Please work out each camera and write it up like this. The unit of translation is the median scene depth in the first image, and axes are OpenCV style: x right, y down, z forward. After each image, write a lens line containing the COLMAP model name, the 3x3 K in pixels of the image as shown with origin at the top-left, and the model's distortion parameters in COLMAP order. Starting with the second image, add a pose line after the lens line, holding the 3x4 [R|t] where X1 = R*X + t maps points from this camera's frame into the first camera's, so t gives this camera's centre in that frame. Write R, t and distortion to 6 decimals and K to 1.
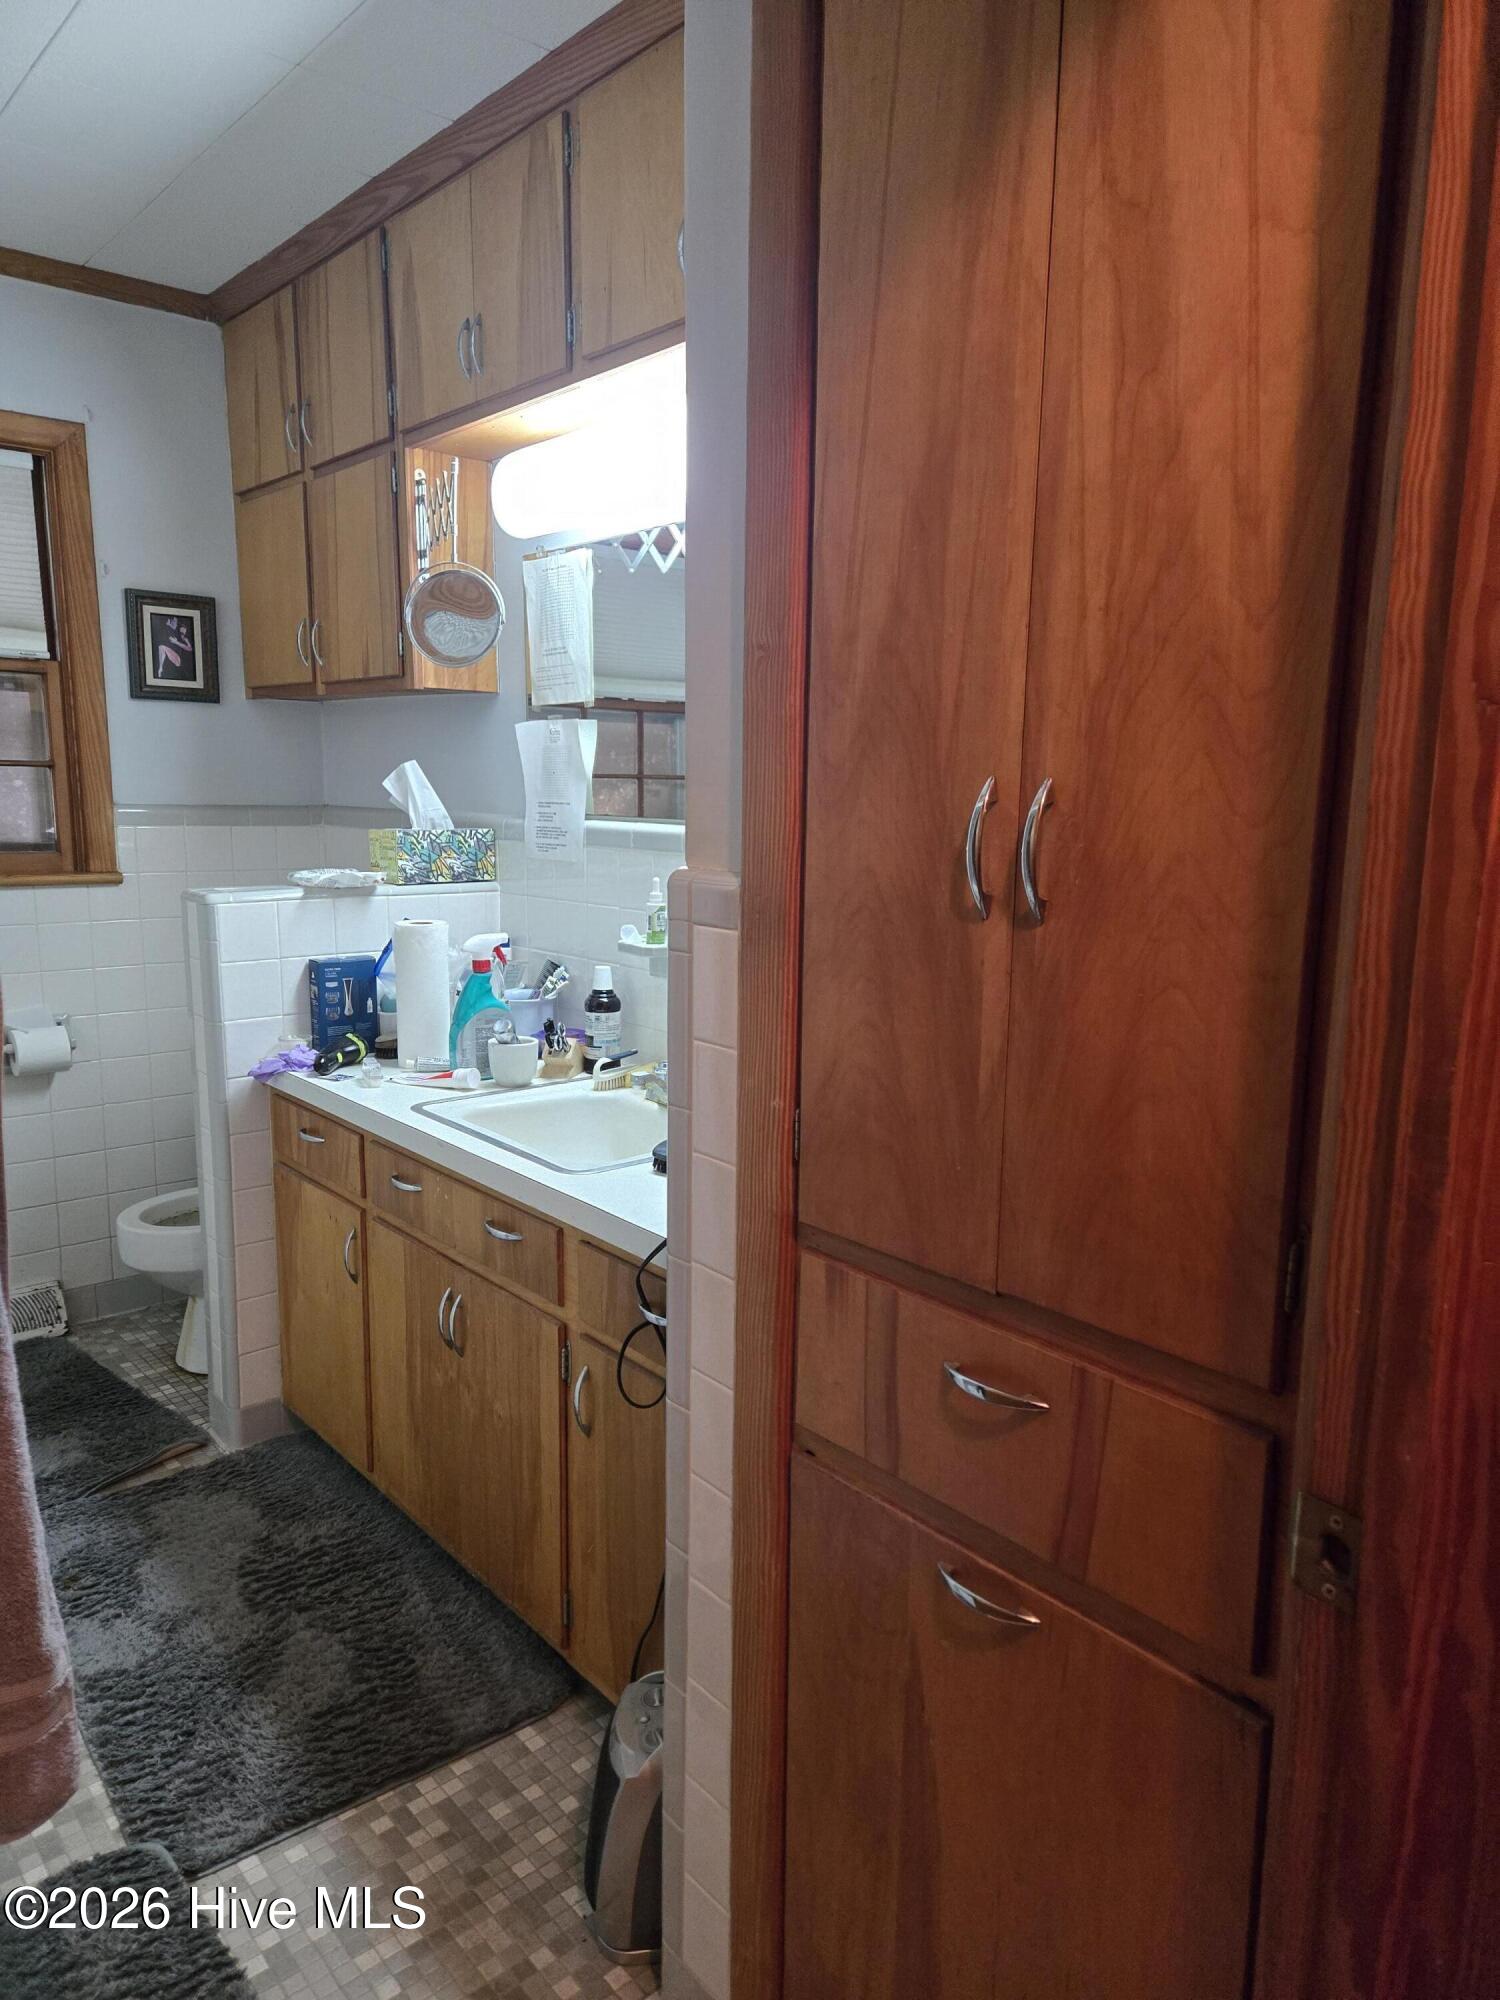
lens RADIAL K [[1335.0, 0, 761.0], [0, 1335.0, 1014.0], [0, 0, 1]] dist [0.073960, -0.059038]
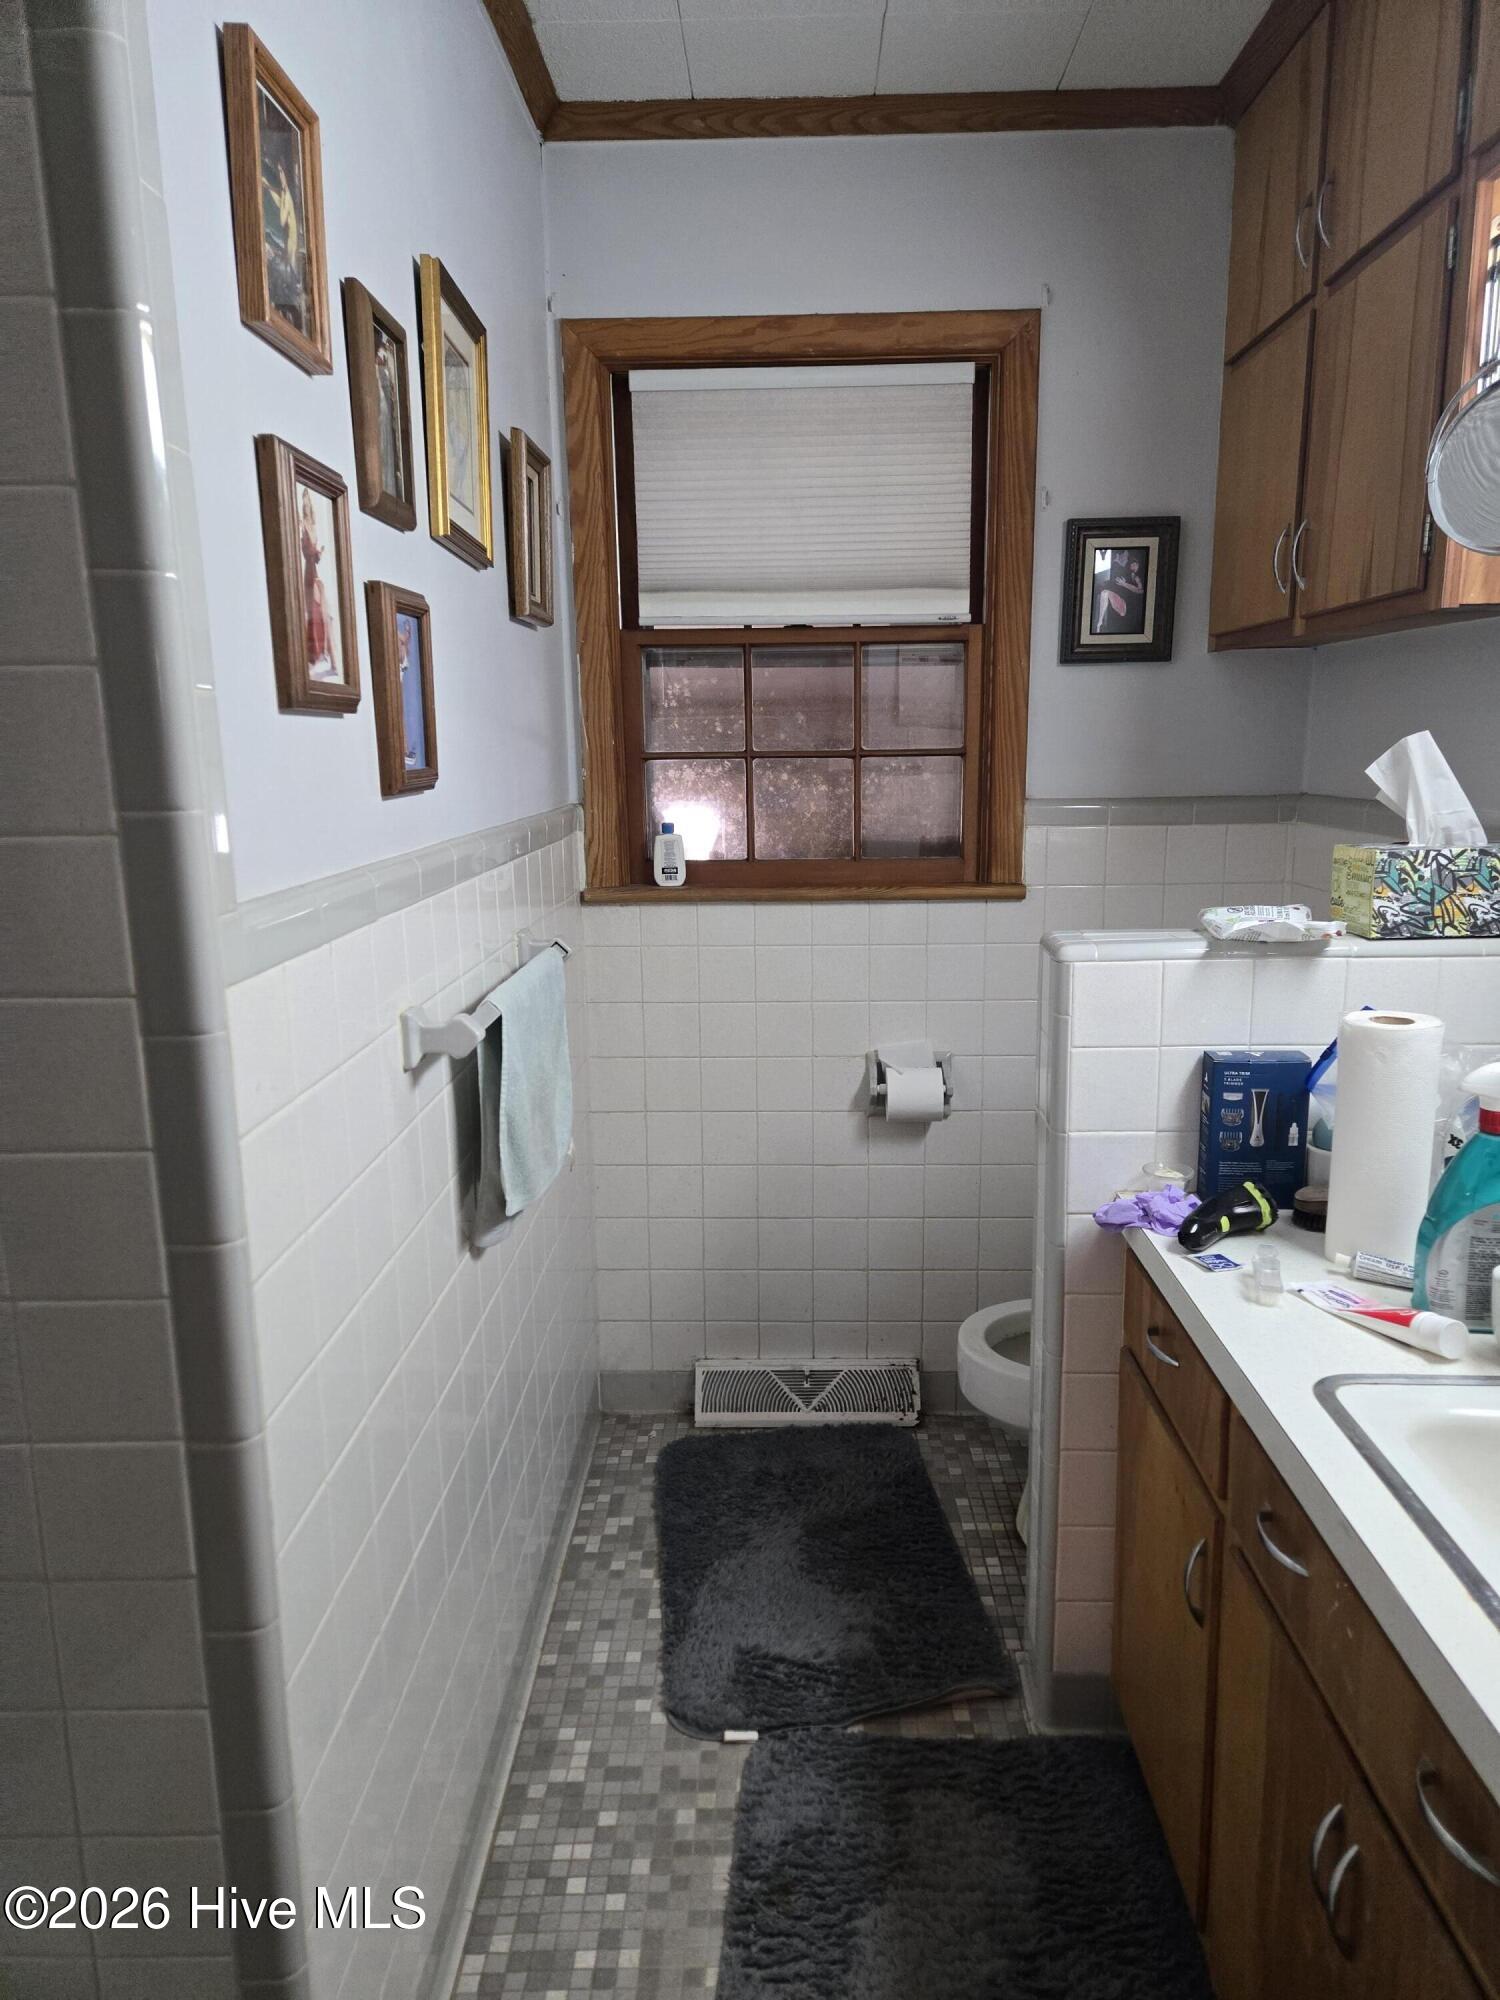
lens RADIAL K [[1335.0, 0, 761.0], [0, 1335.0, 1014.0], [0, 0, 1]] dist [0.073960, -0.059038]
pose [[0.741947, 0.107894, -0.661720, -0.062714], [-0.089061, 0.994081, 0.062227, -0.071863], [0.664517, 0.012764, 0.747164, 0.341815]]
